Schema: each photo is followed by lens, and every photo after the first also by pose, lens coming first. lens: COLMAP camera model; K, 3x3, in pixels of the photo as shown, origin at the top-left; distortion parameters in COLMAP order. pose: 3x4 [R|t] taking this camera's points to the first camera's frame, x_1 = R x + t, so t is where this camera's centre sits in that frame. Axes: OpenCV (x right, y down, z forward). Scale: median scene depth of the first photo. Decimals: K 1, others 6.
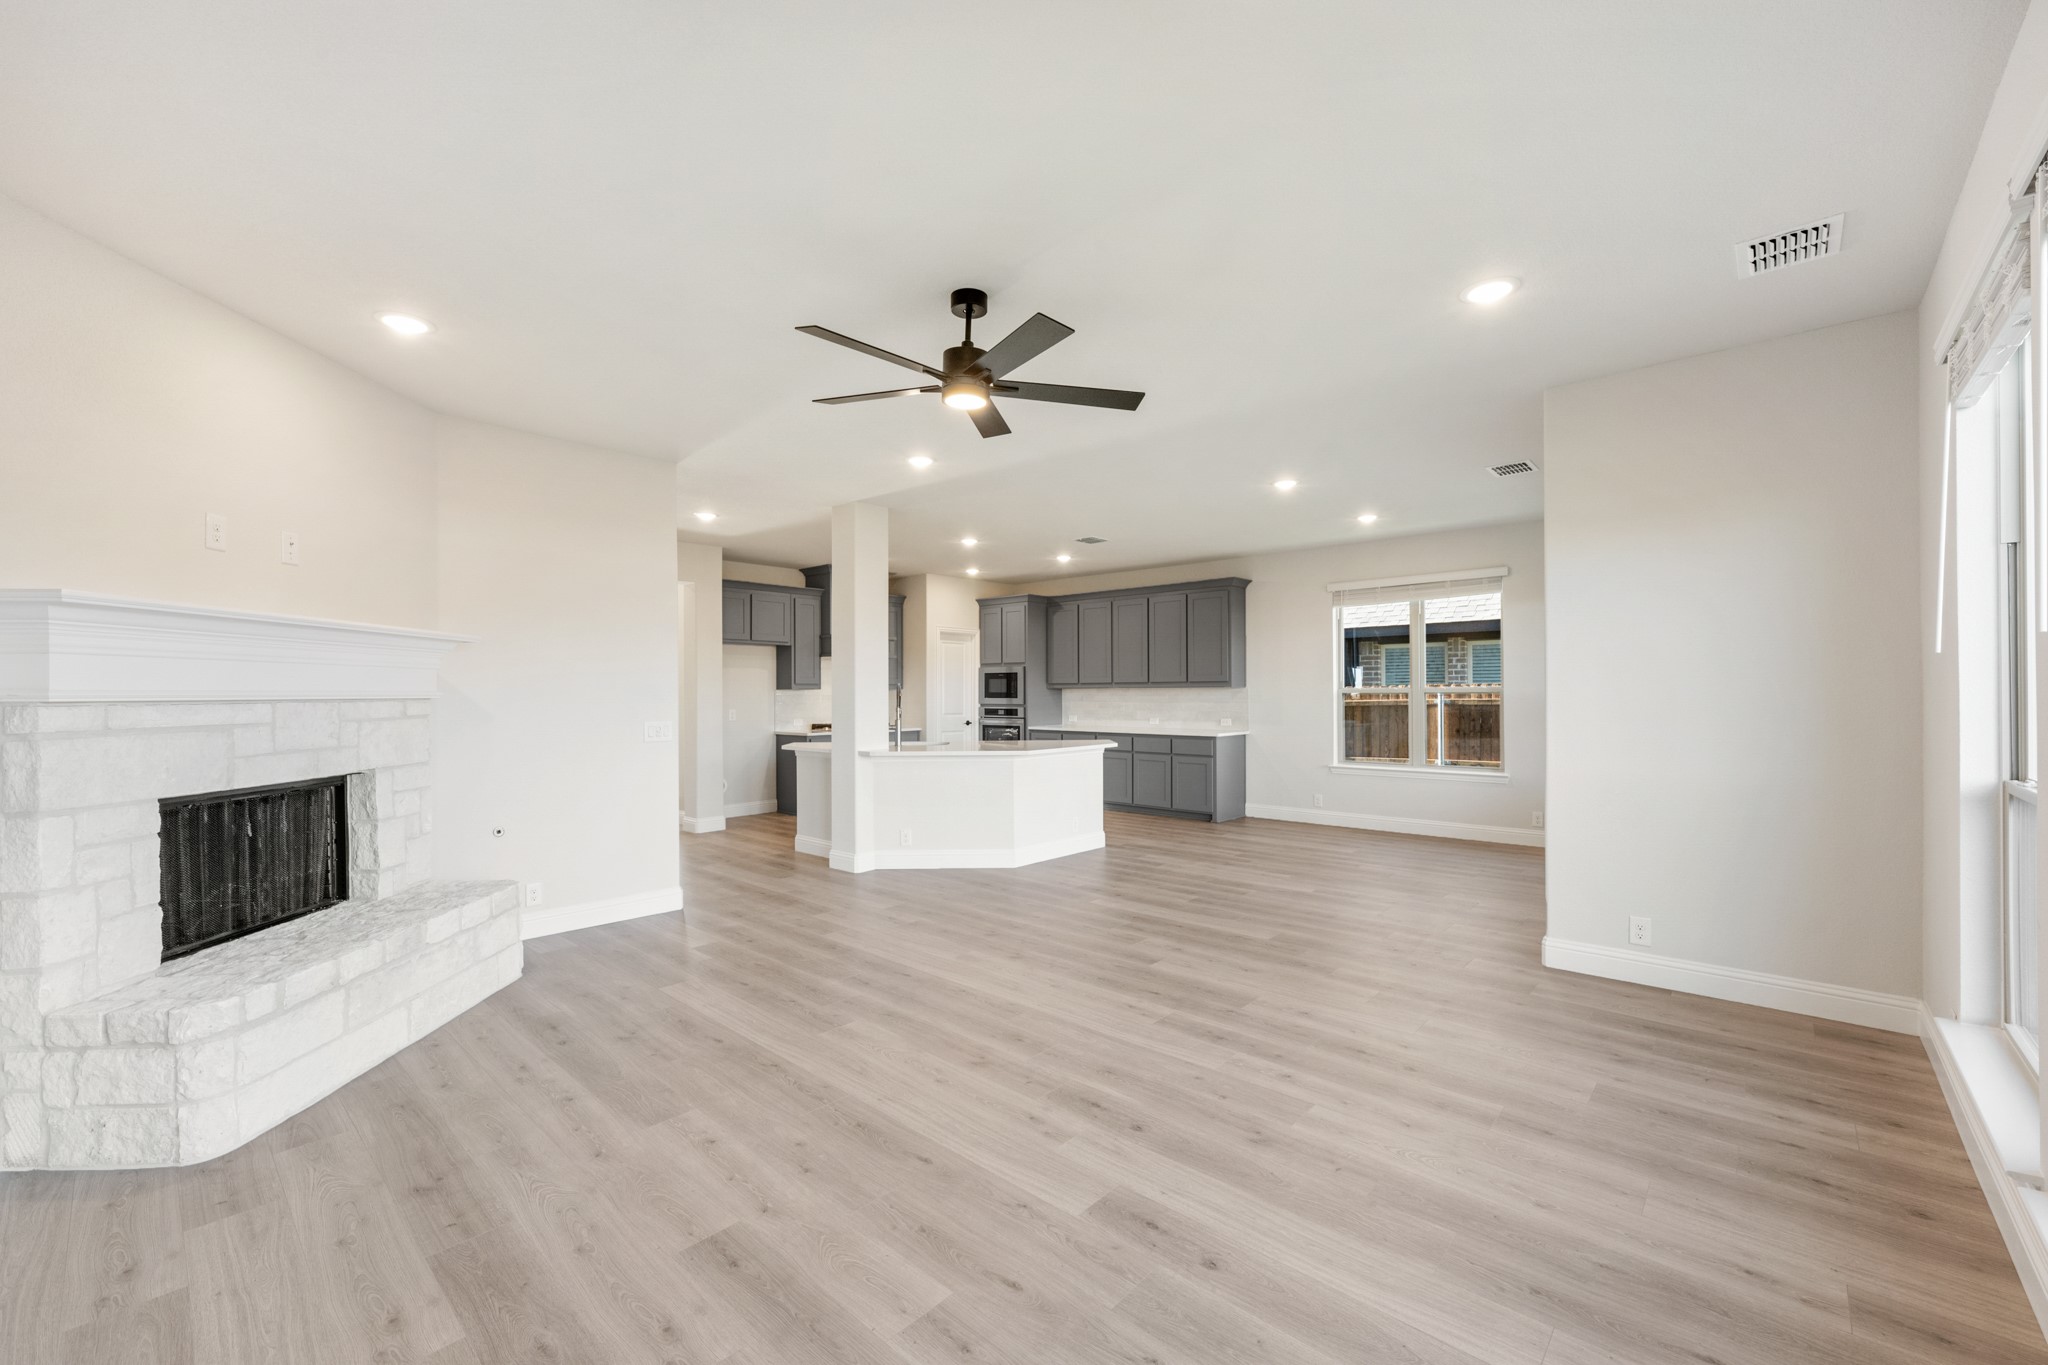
lens RADIAL K [[844.6, 0, 1036.5], [0, 844.6, 677.6], [0, 0, 1]] dist [-0.006123, 0.000727]
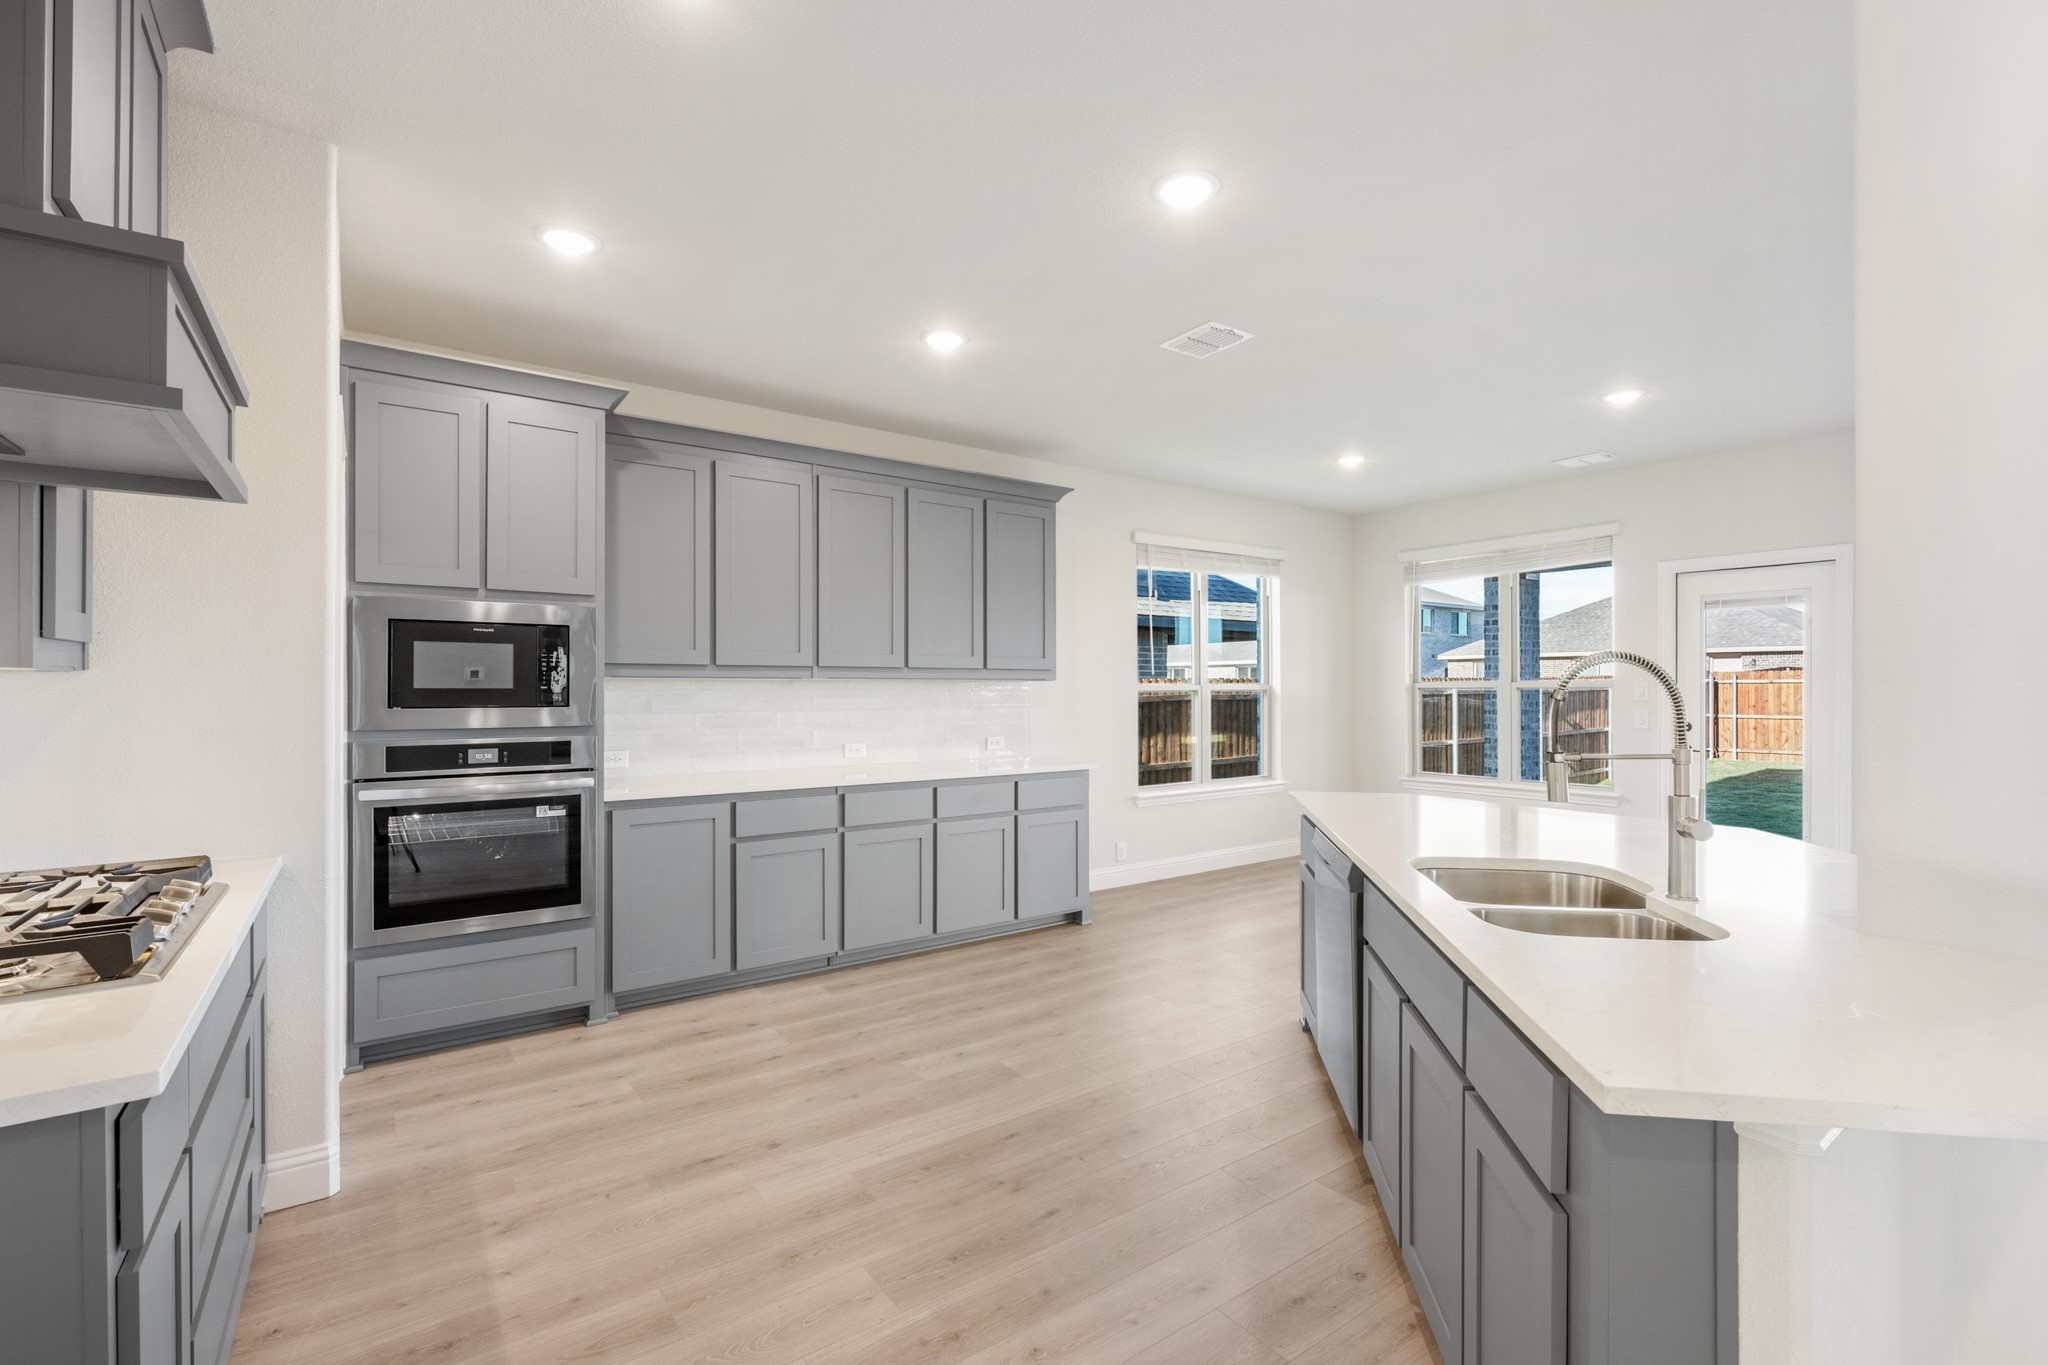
lens RADIAL K [[899.9, 0, 1041.7], [0, 899.9, 680.9], [0, 0, 1]] dist [-0.001097, -0.000050]
pose [[0.220454, 0.009897, 0.975347, -0.344928], [-0.019247, 0.999798, -0.005795, 0.014814], [-0.975208, -0.017495, 0.220600, 0.837988]]
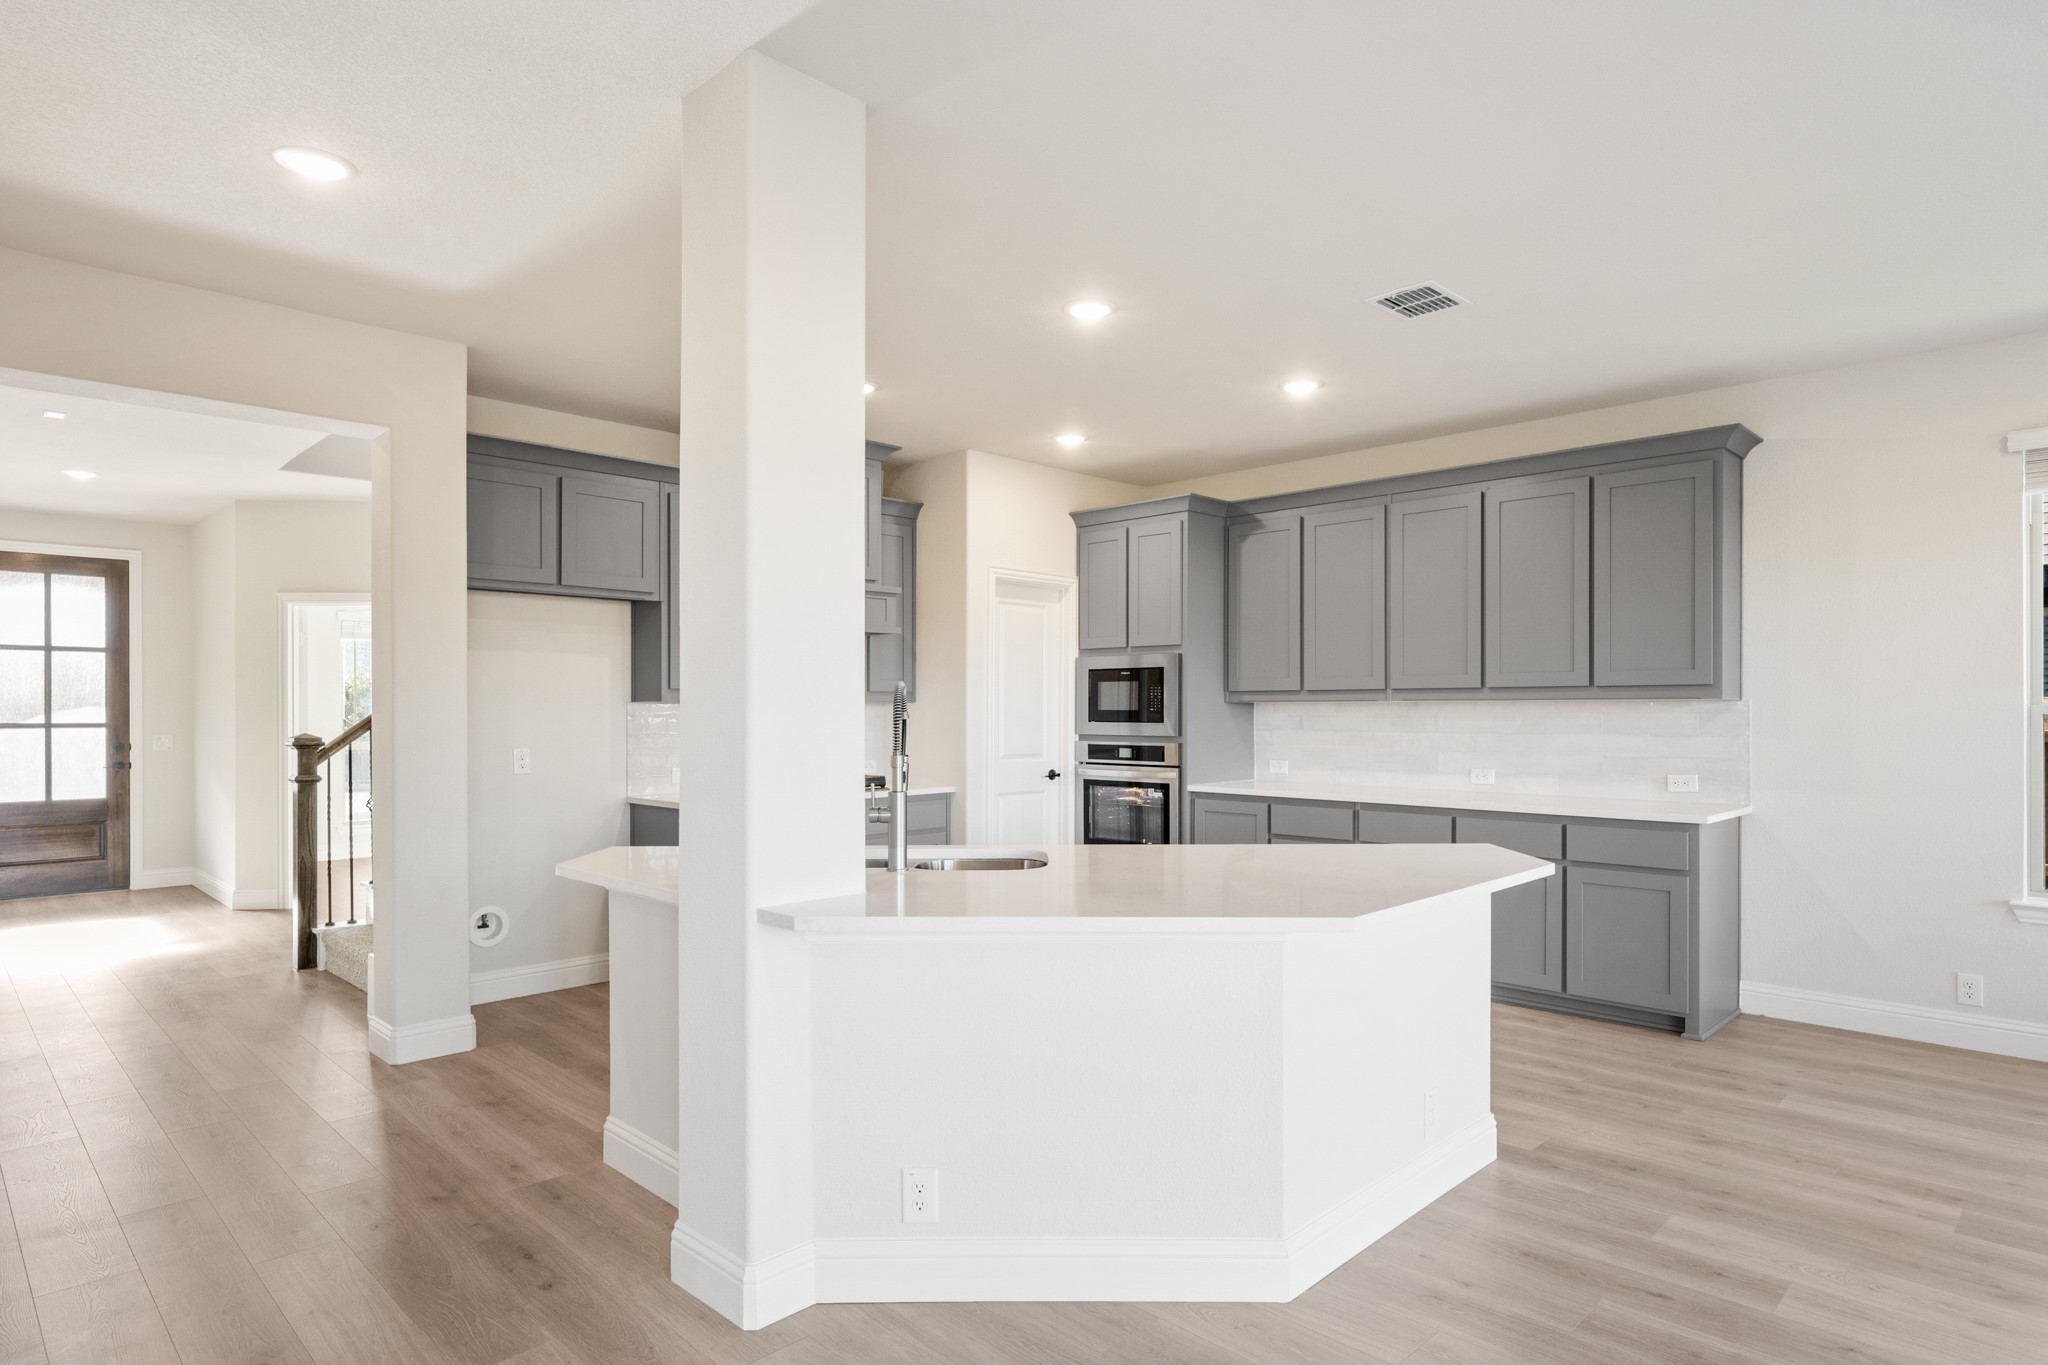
lens RADIAL K [[1125.2, 0, 1045.7], [0, 1125.2, 722.4], [0, 0, 1]] dist [-0.003296, 0.000305]
pose [[0.998949, 0.003728, -0.045692, -0.065091], [-0.002474, 0.999619, 0.027476, 0.008218], [0.045777, -0.027334, 0.998578, 0.429648]]
